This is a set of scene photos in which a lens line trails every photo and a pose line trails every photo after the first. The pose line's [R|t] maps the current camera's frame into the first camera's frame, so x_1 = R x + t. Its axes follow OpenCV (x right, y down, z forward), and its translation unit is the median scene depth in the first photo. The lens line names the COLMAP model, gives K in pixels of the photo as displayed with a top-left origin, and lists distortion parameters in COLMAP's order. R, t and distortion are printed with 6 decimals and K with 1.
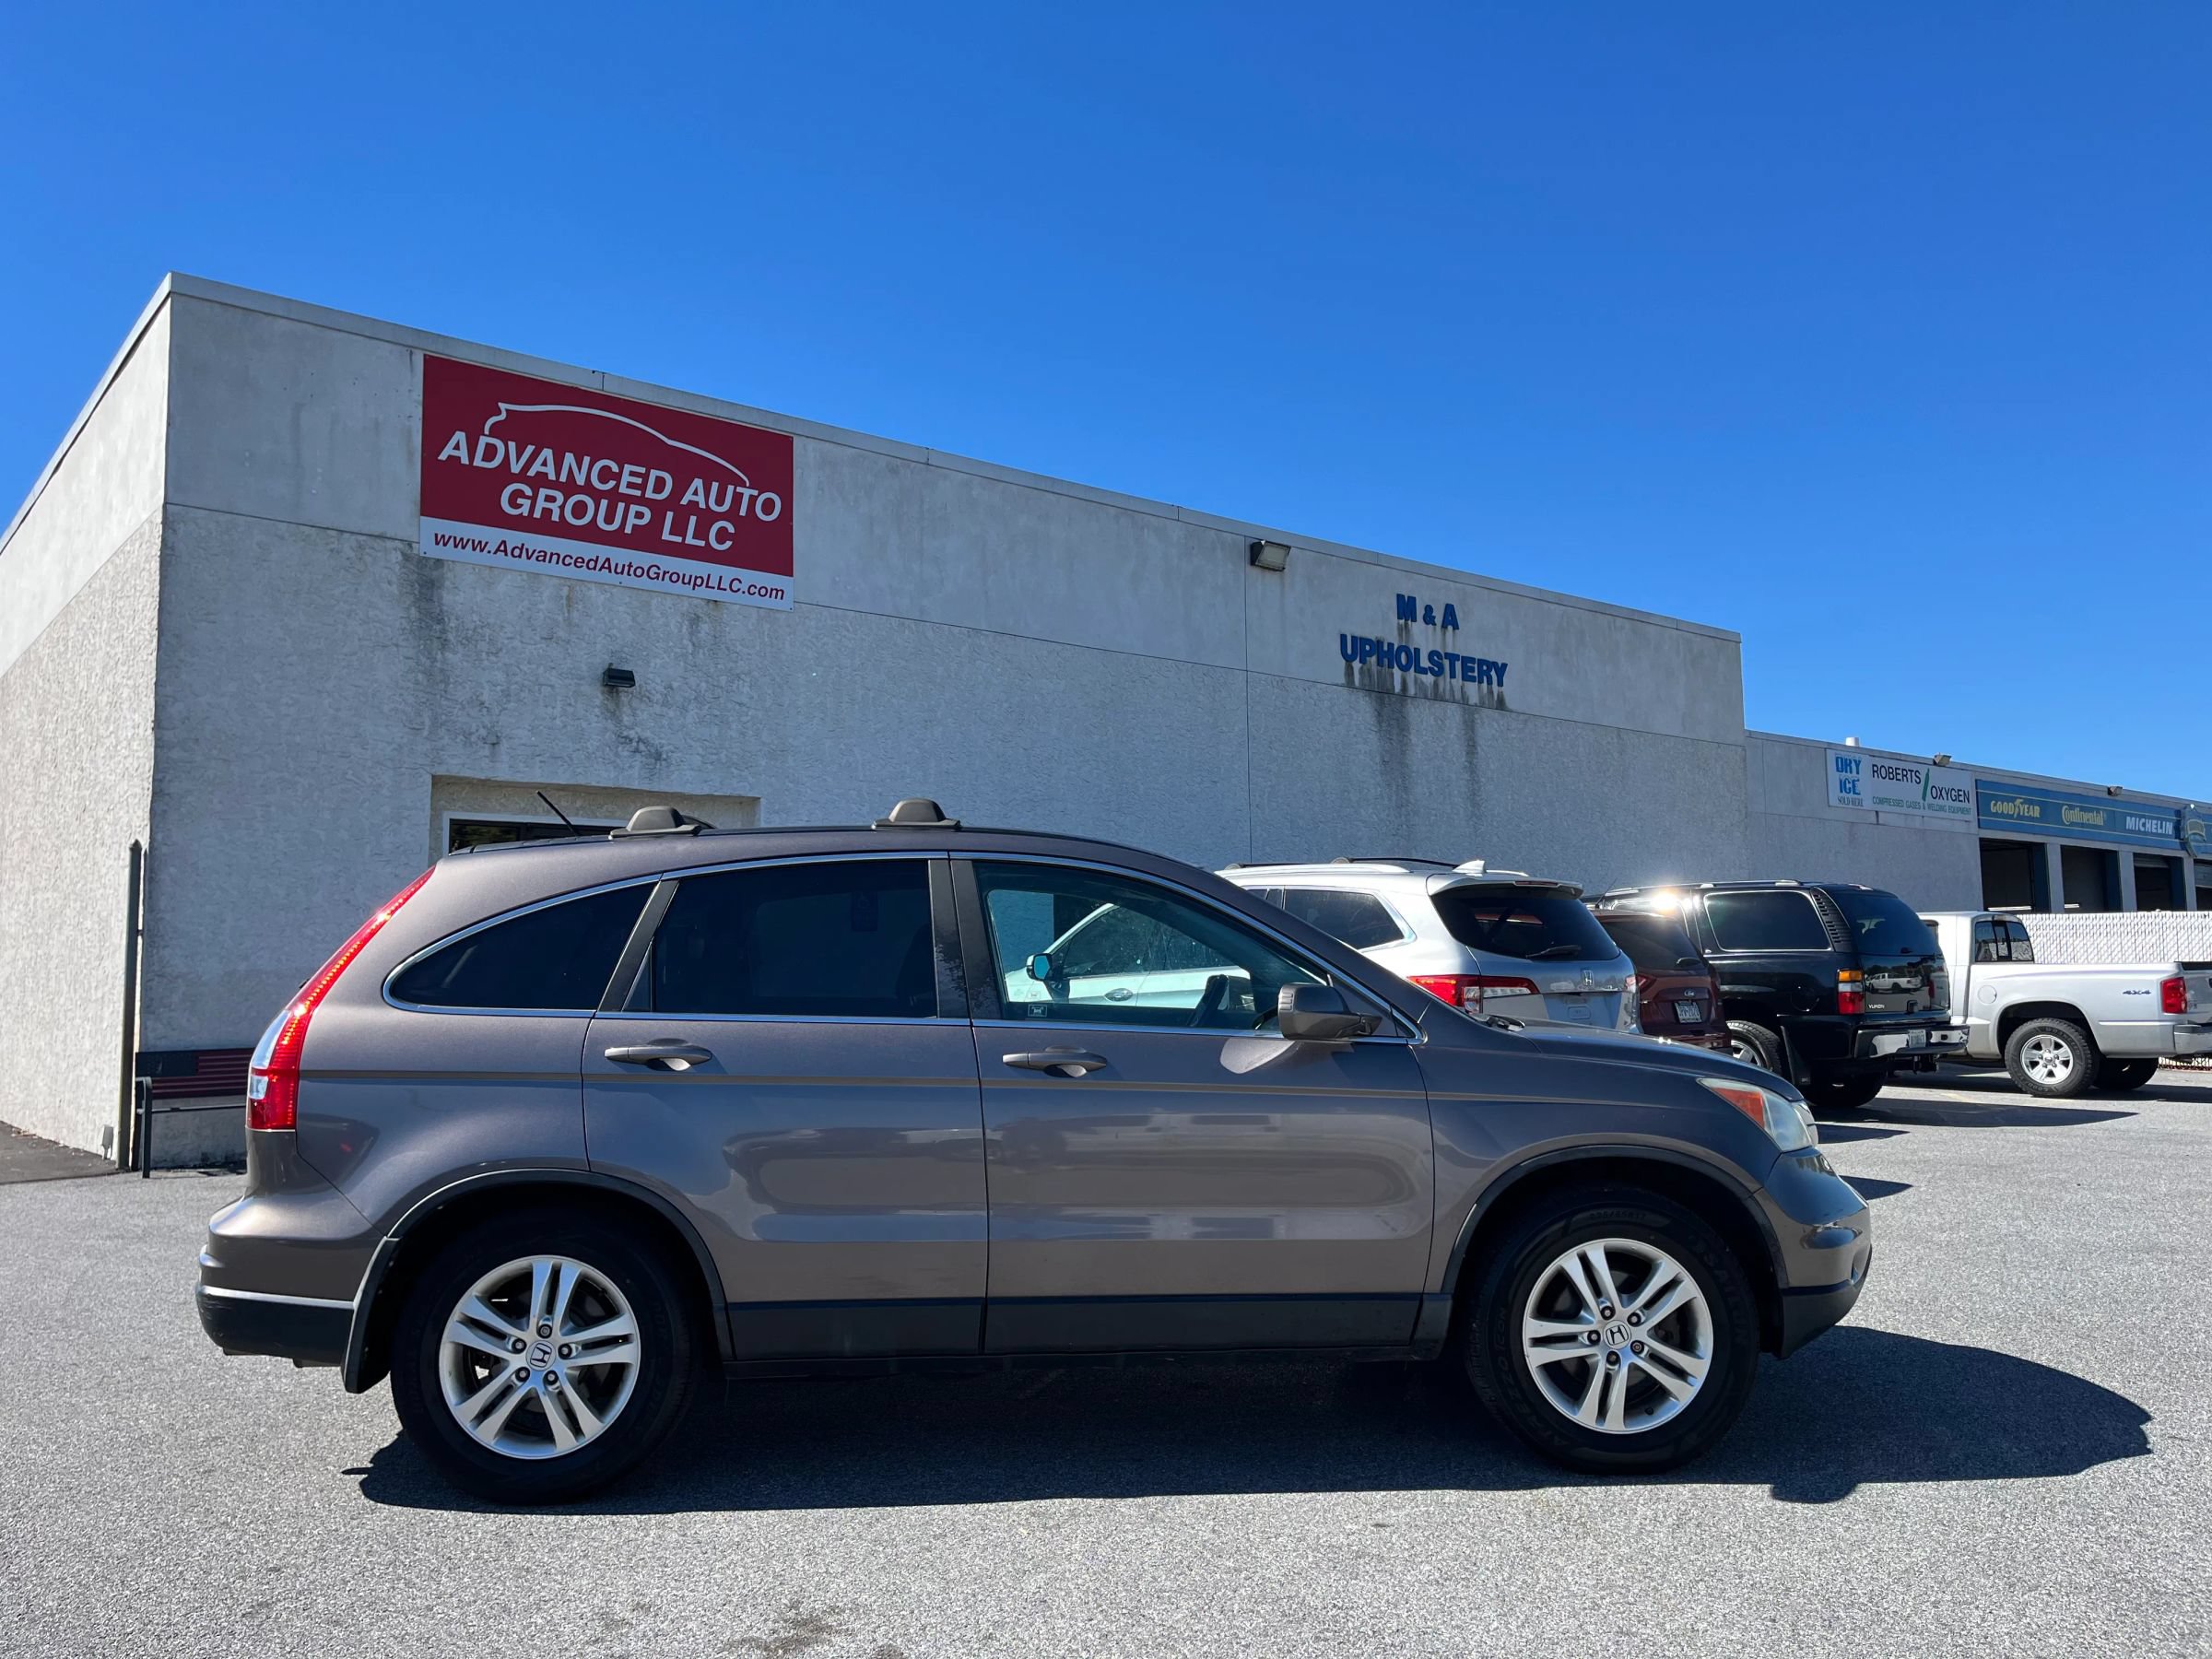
lens RADIAL K [[1660.9, 0, 1106.0], [0, 1660.9, 829.5], [0, 0, 1]] dist [0.073106, -0.103473]
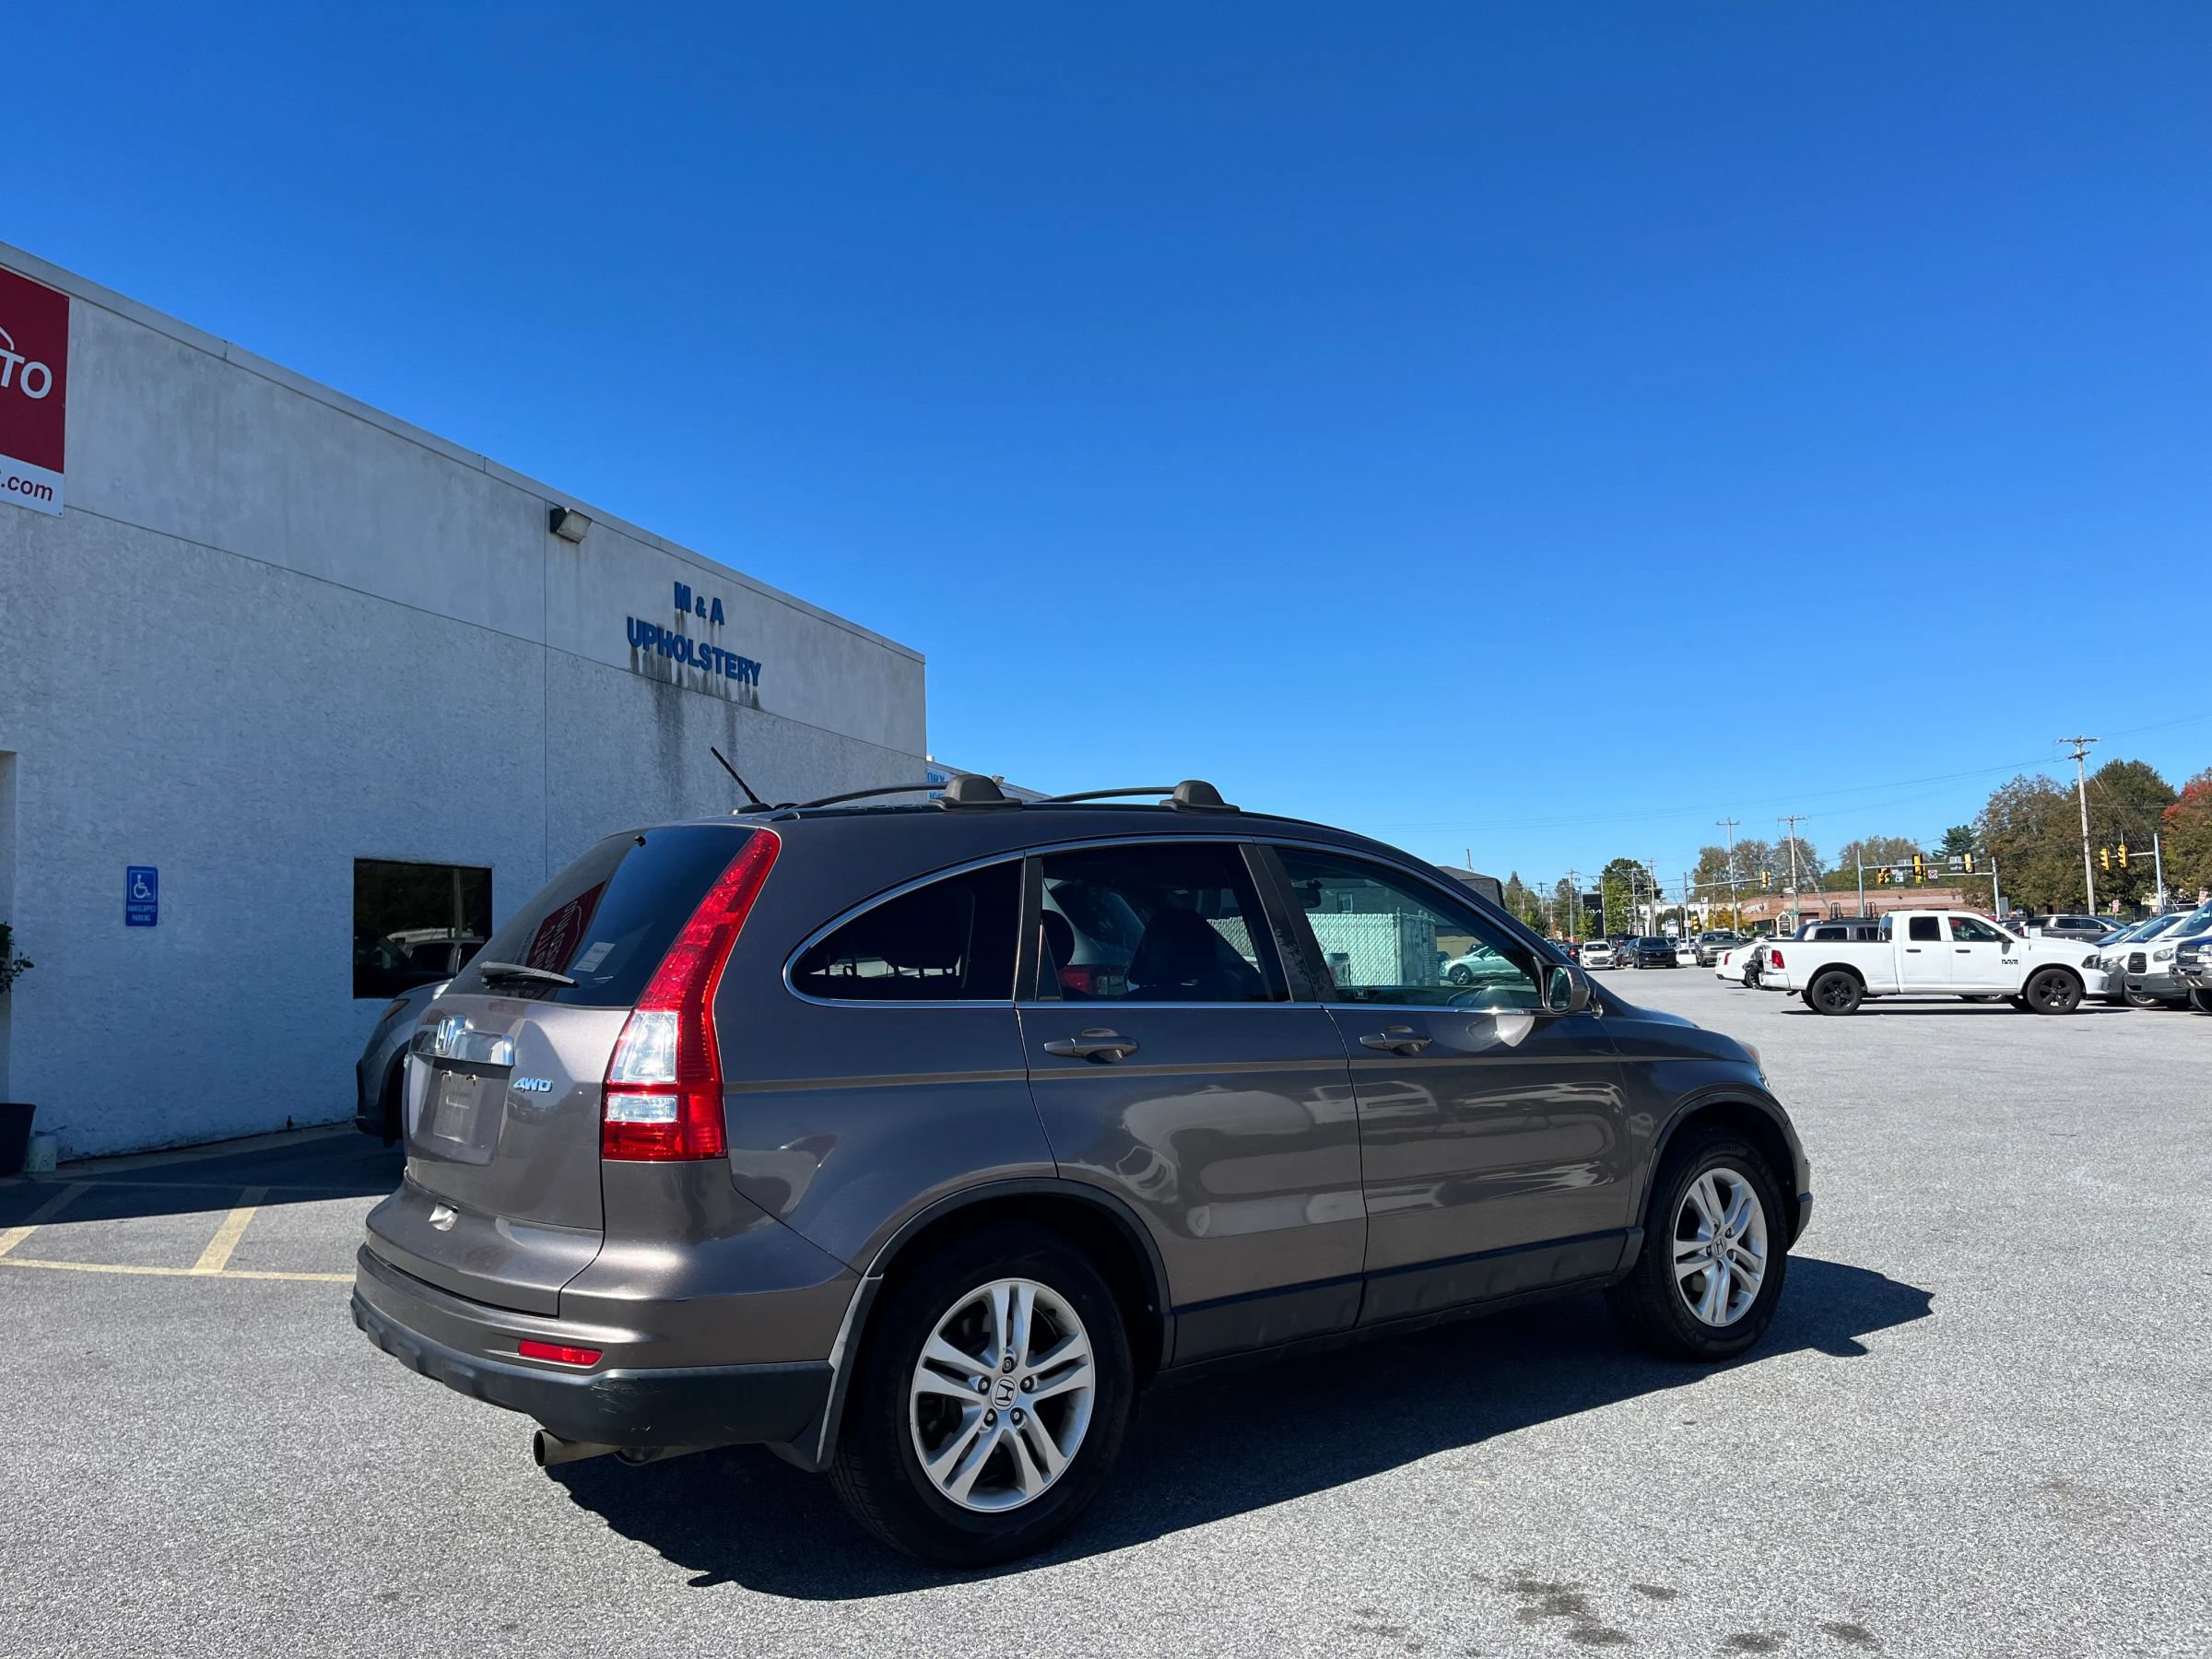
lens RADIAL K [[1659.4, 0, 1101.0], [0, 1659.4, 840.5], [0, 0, 1]] dist [0.076809, -0.118731]
pose [[0.826038, 0.031709, 0.562722, -0.239749], [-0.035216, 0.999369, -0.004619, 0.007726], [-0.562514, -0.016001, 0.826633, 0.075520]]
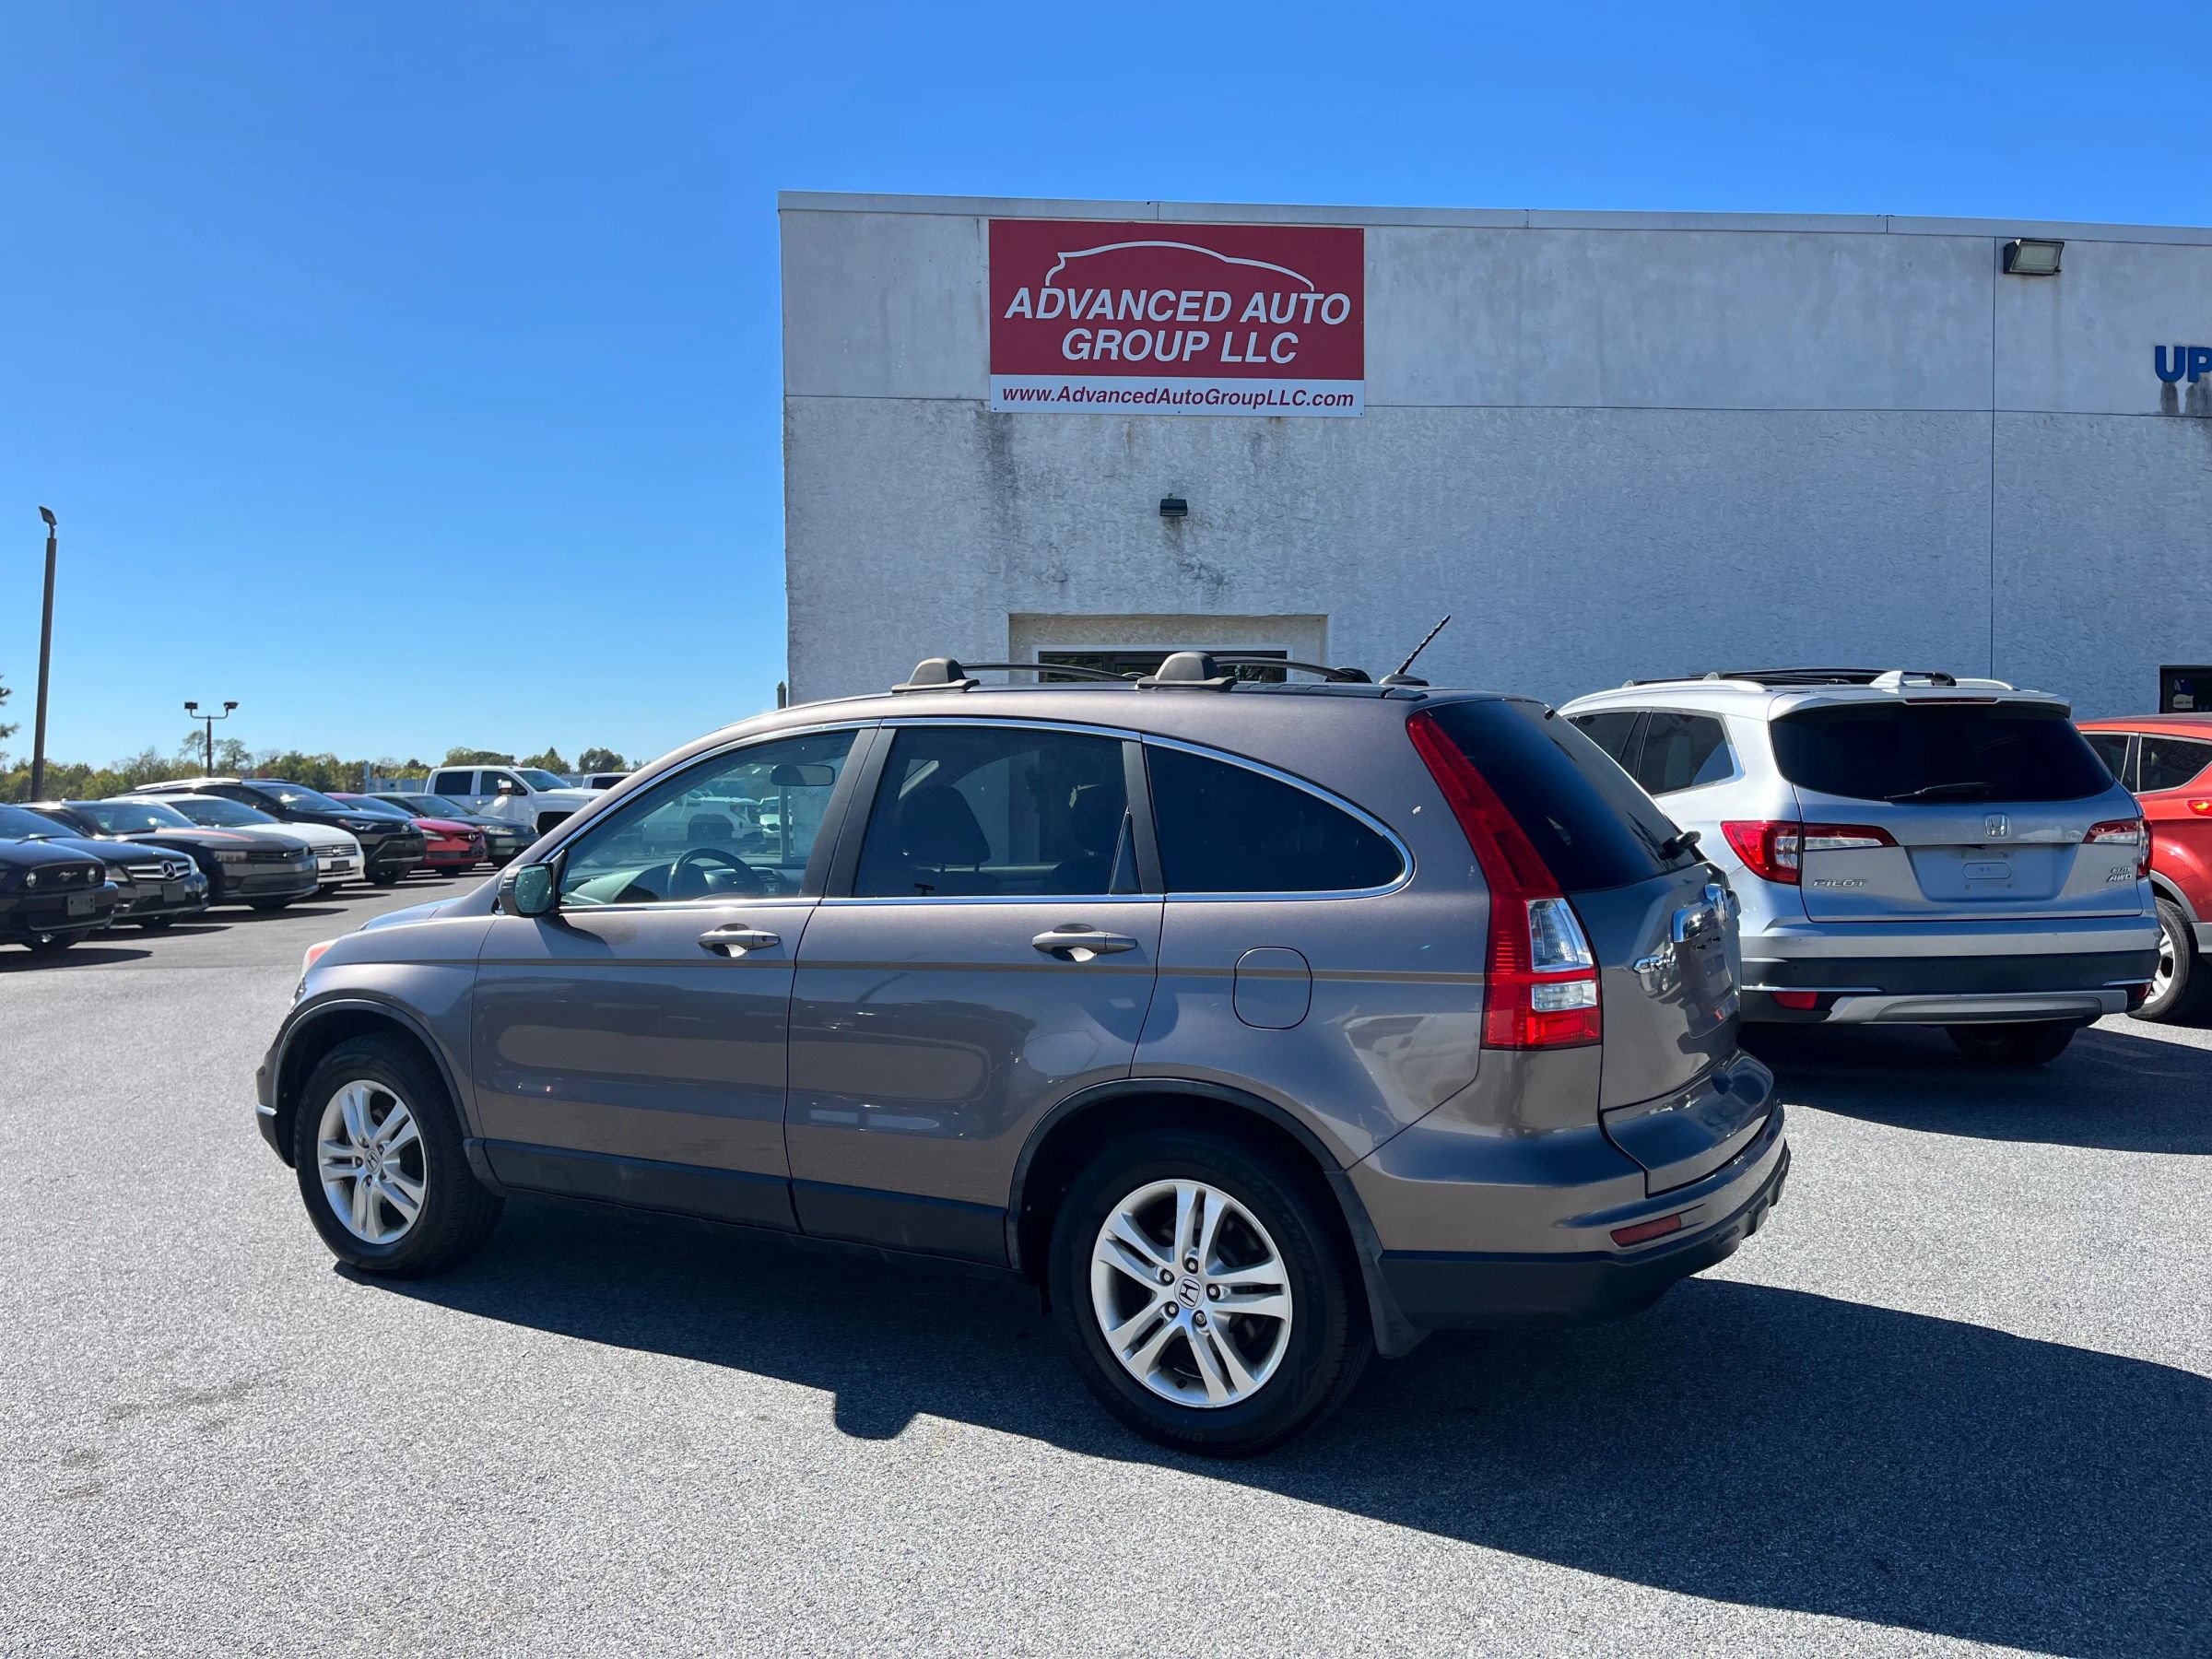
lens RADIAL K [[1658.9, 0, 1094.5], [0, 1658.9, 848.6], [0, 0, 1]] dist [0.068000, -0.093207]
pose [[0.829081, 0.028408, -0.558406, 0.245112], [0.047836, 0.991443, 0.121462, -0.008349], [0.557078, -0.127414, 0.820628, 0.096198]]
